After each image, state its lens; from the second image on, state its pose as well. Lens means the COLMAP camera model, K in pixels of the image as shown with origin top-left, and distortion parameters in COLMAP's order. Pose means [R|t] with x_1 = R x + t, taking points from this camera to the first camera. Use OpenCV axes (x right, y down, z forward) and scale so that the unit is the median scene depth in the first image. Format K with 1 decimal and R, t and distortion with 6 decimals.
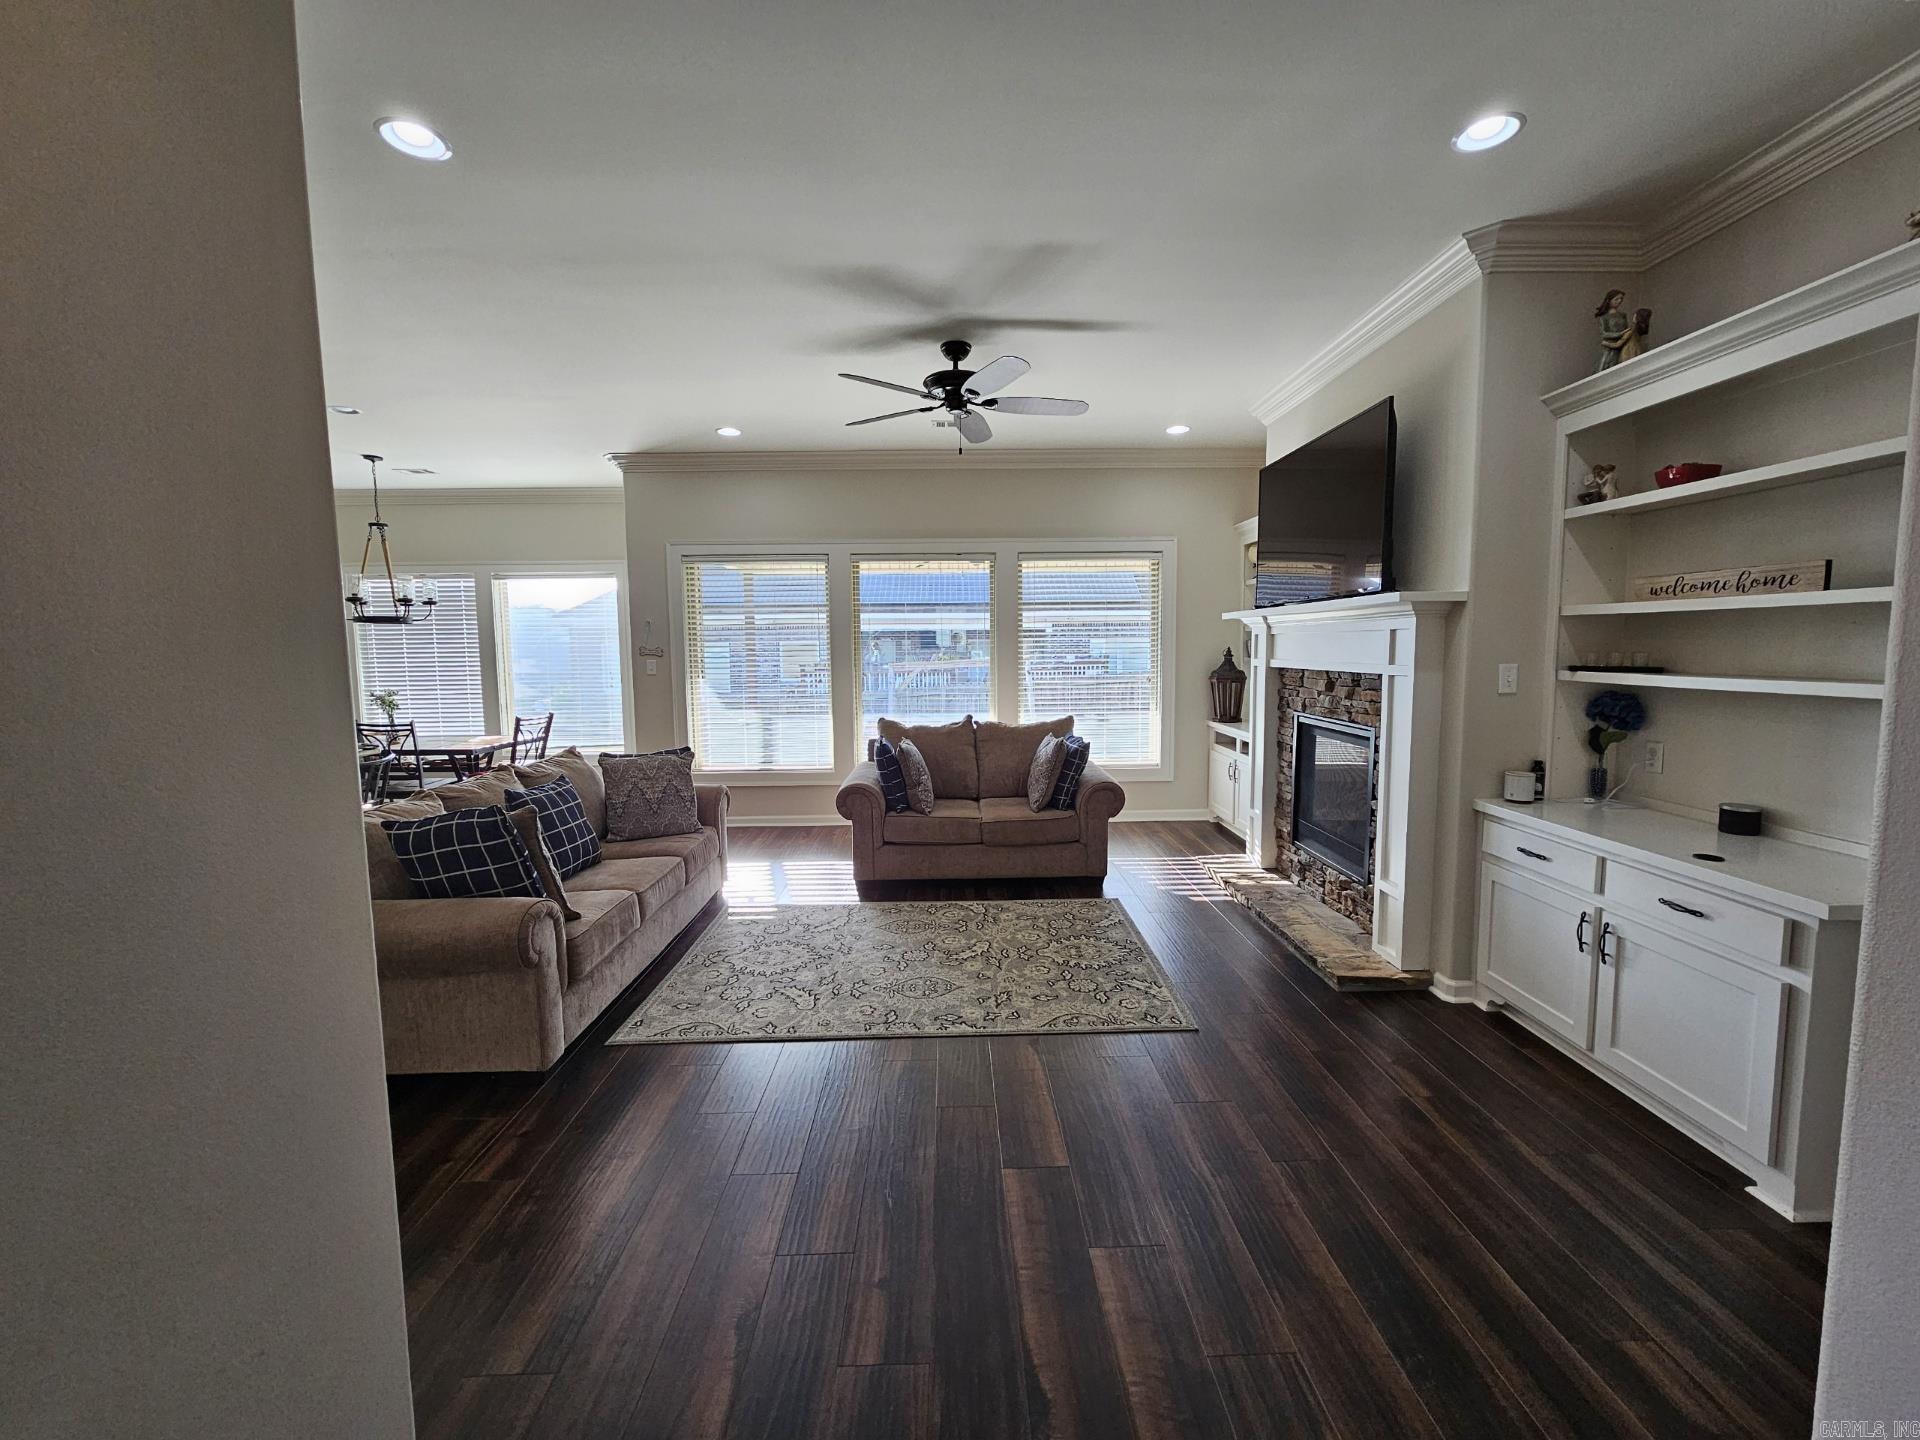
lens RADIAL K [[784.8, 0, 973.6], [0, 784.8, 718.0], [0, 0, 1]] dist [0.000055, -0.000218]
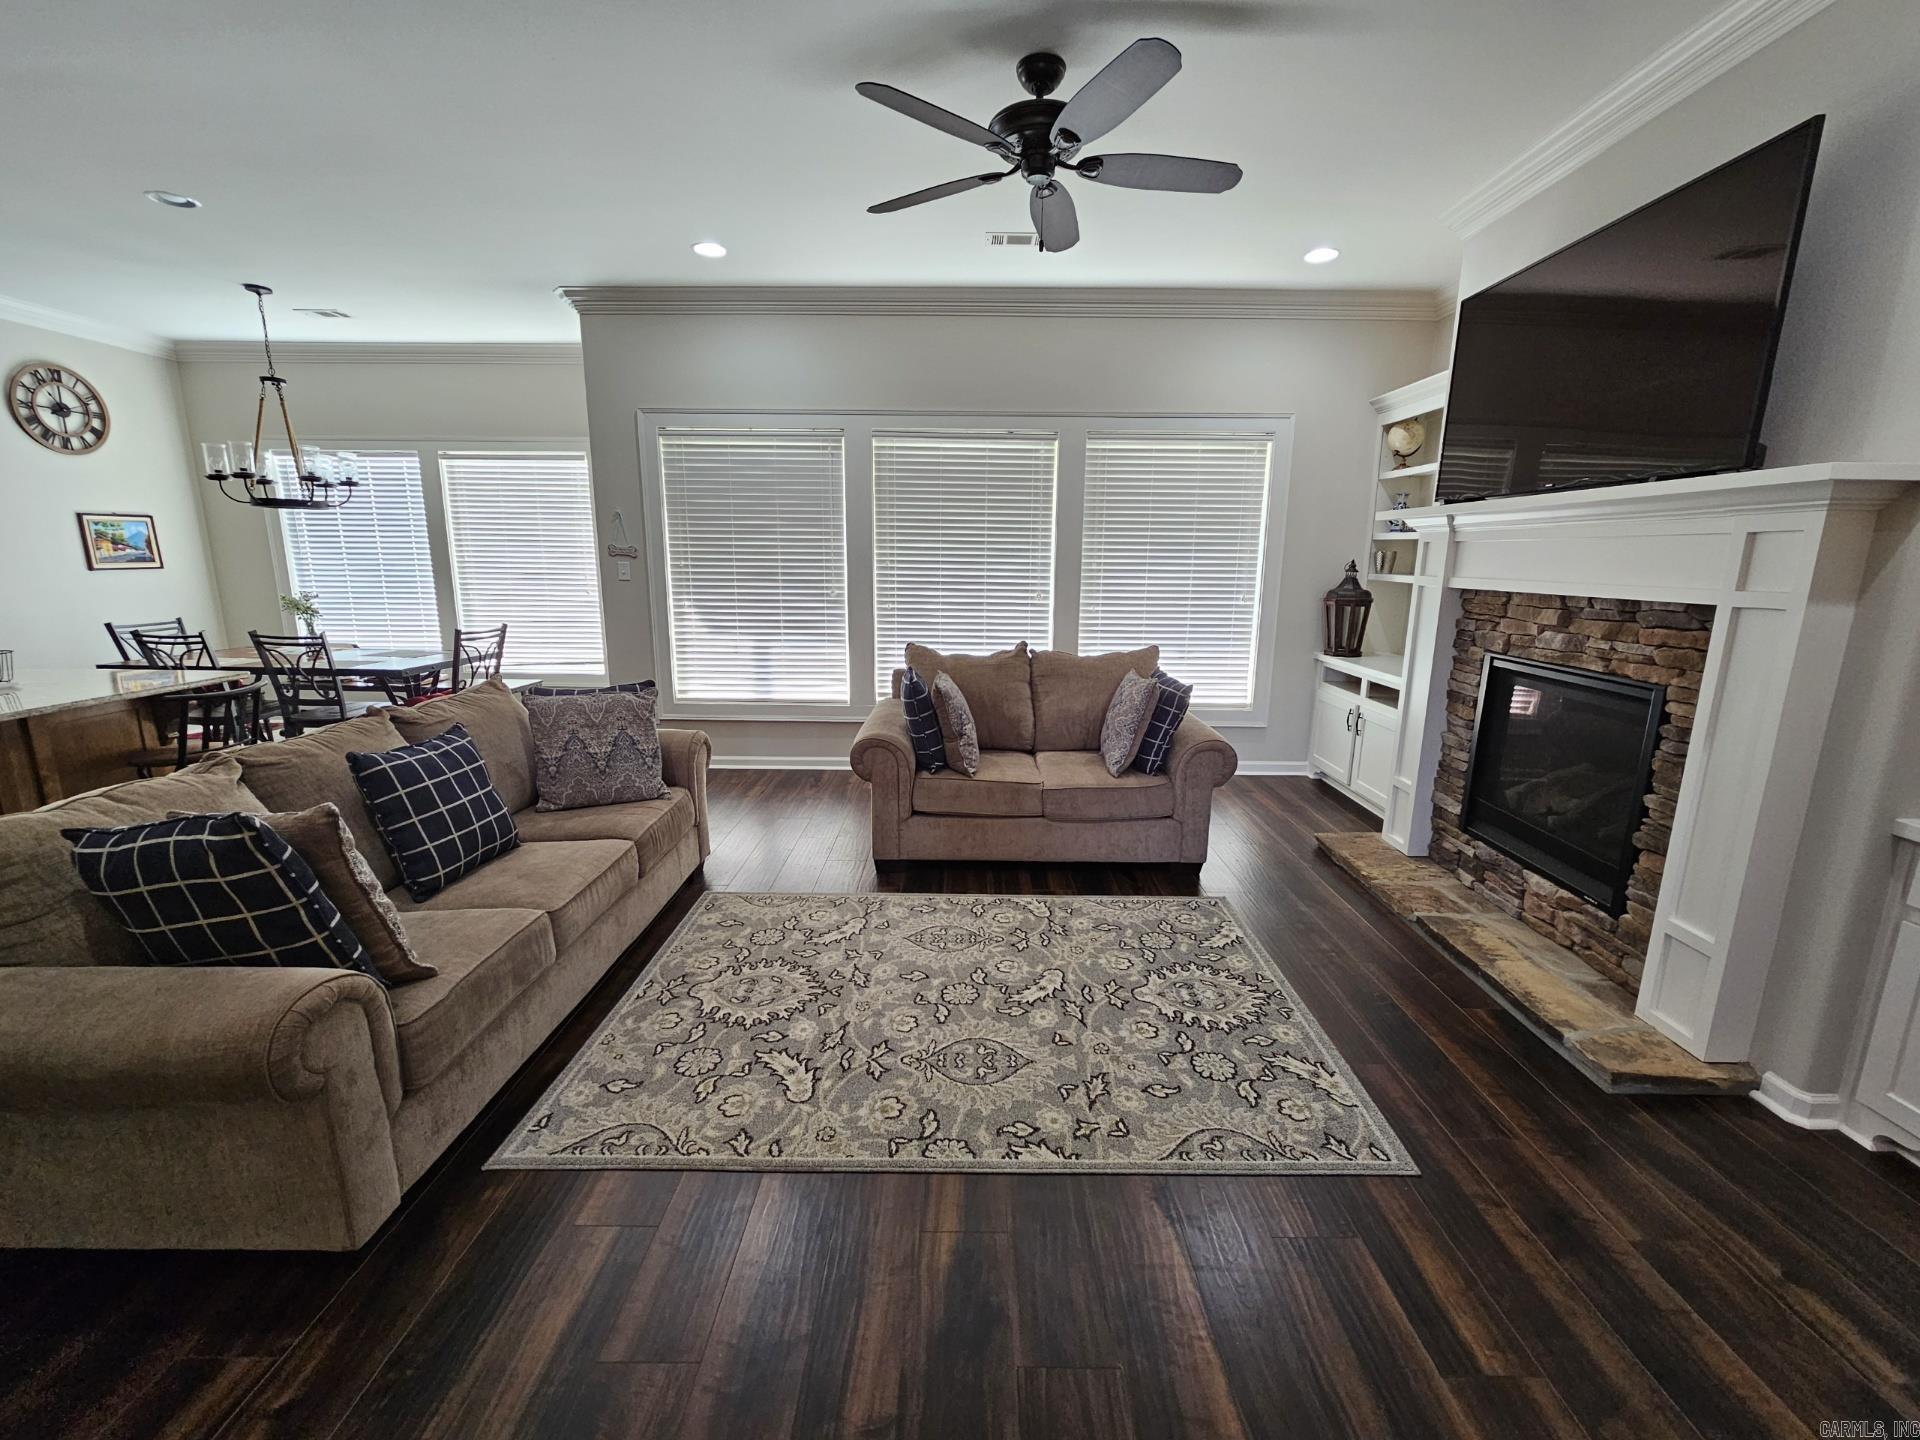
lens RADIAL K [[784.8, 0, 973.0], [0, 784.8, 715.1], [0, 0, 1]] dist [0.000055, -0.000218]
pose [[0.999419, 0.025003, -0.023168, -0.050214], [-0.022353, 0.993863, 0.108335, -0.020826], [0.025735, -0.107754, 0.993844, 0.315830]]
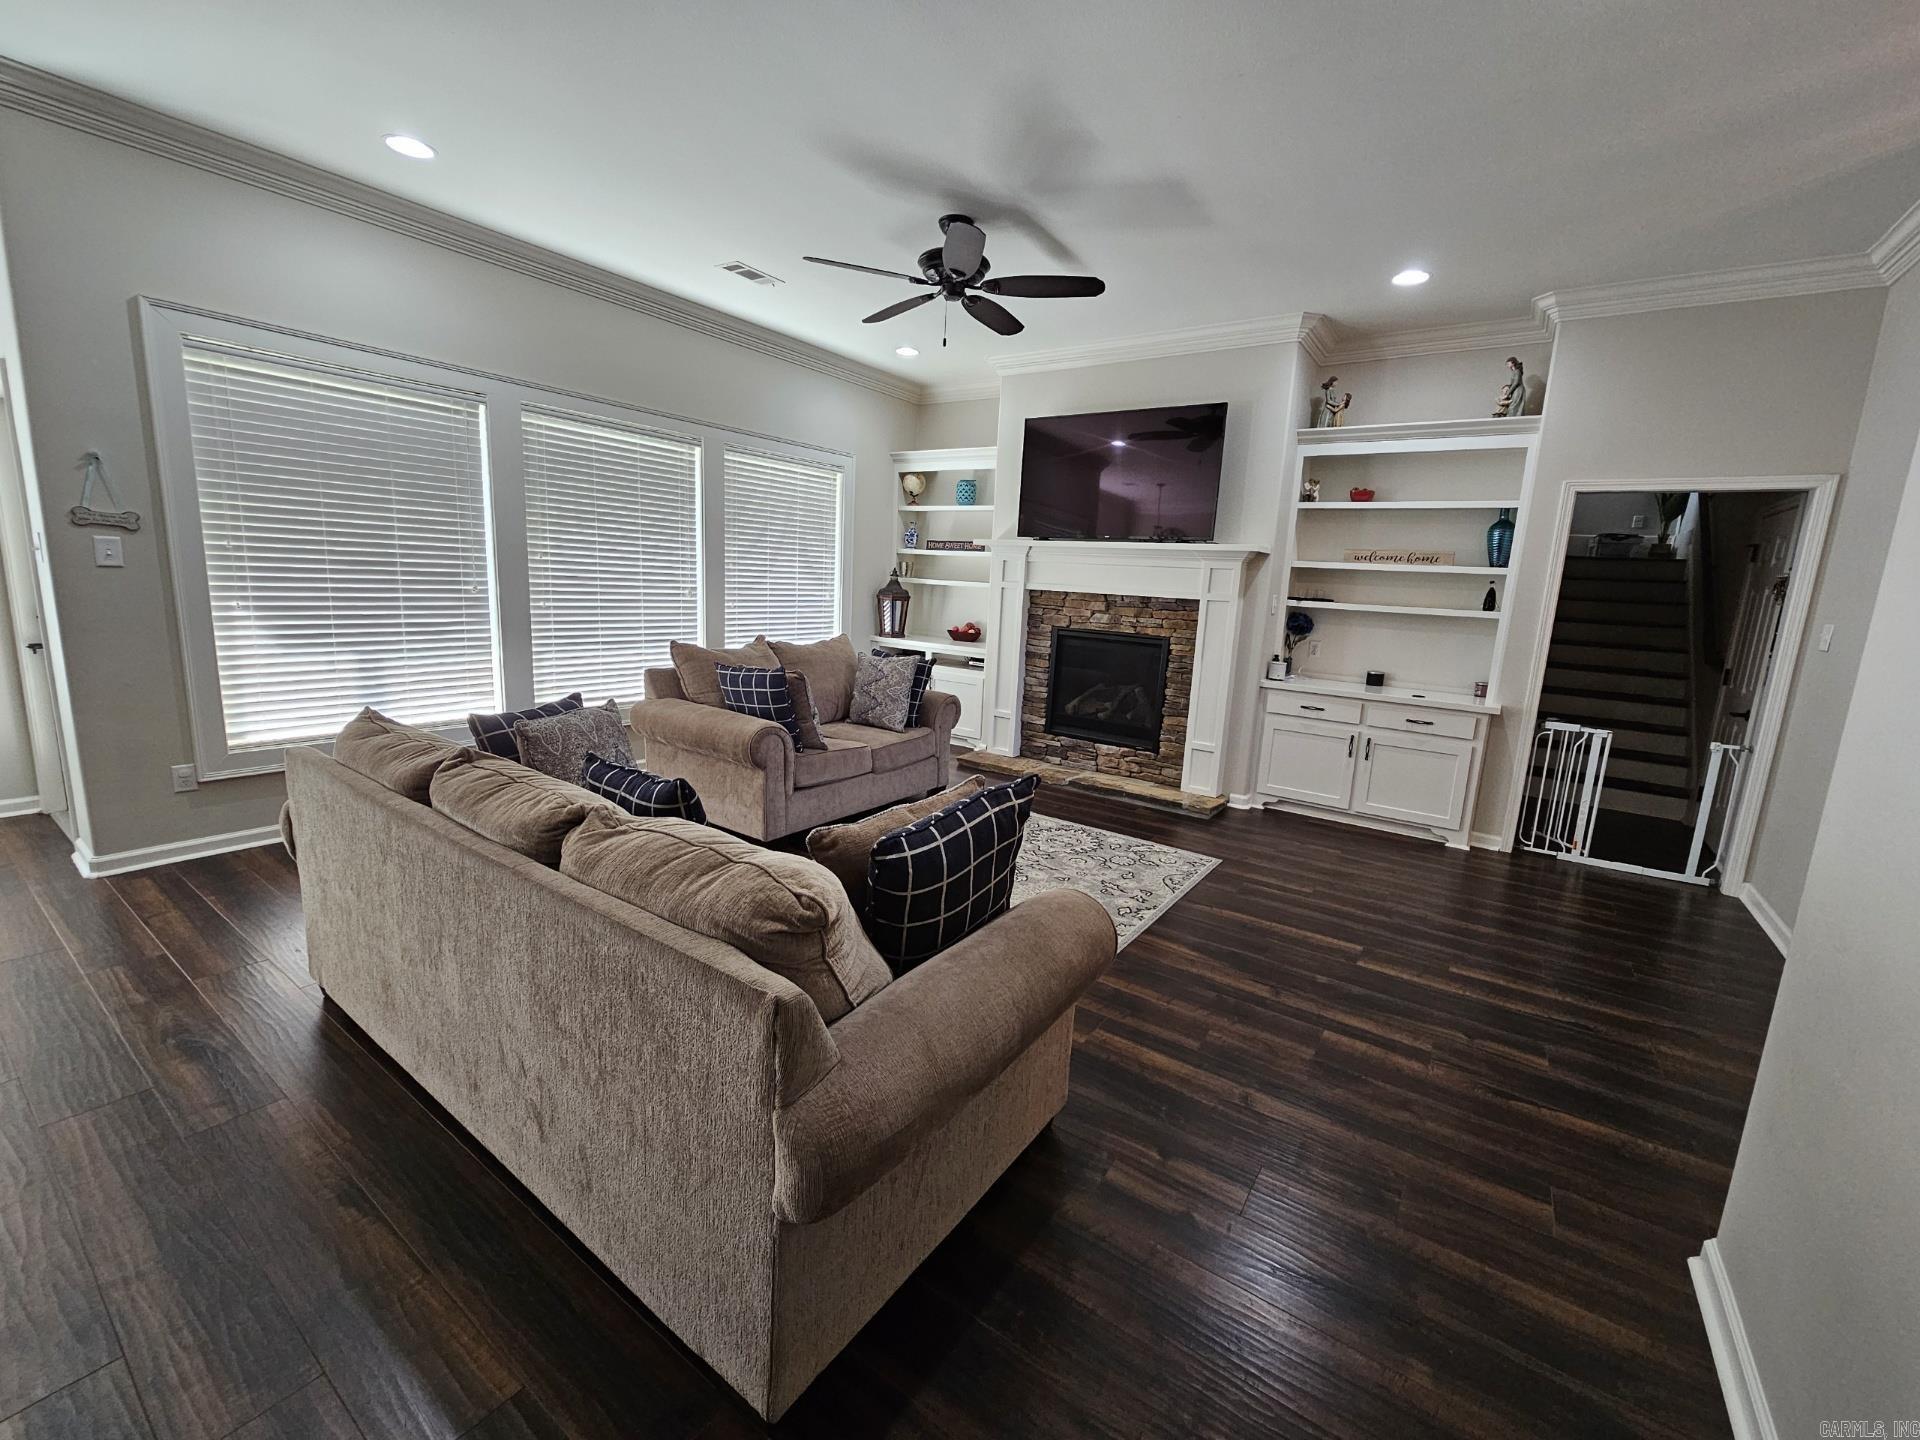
lens RADIAL K [[784.8, 0, 969.4], [0, 784.8, 716.6], [0, 0, 1]] dist [0.000055, -0.000218]
pose [[0.588665, -0.102665, 0.801831, -0.805306], [0.018385, 0.993346, 0.113689, -0.012339], [-0.808168, -0.052183, 0.586636, 0.438082]]
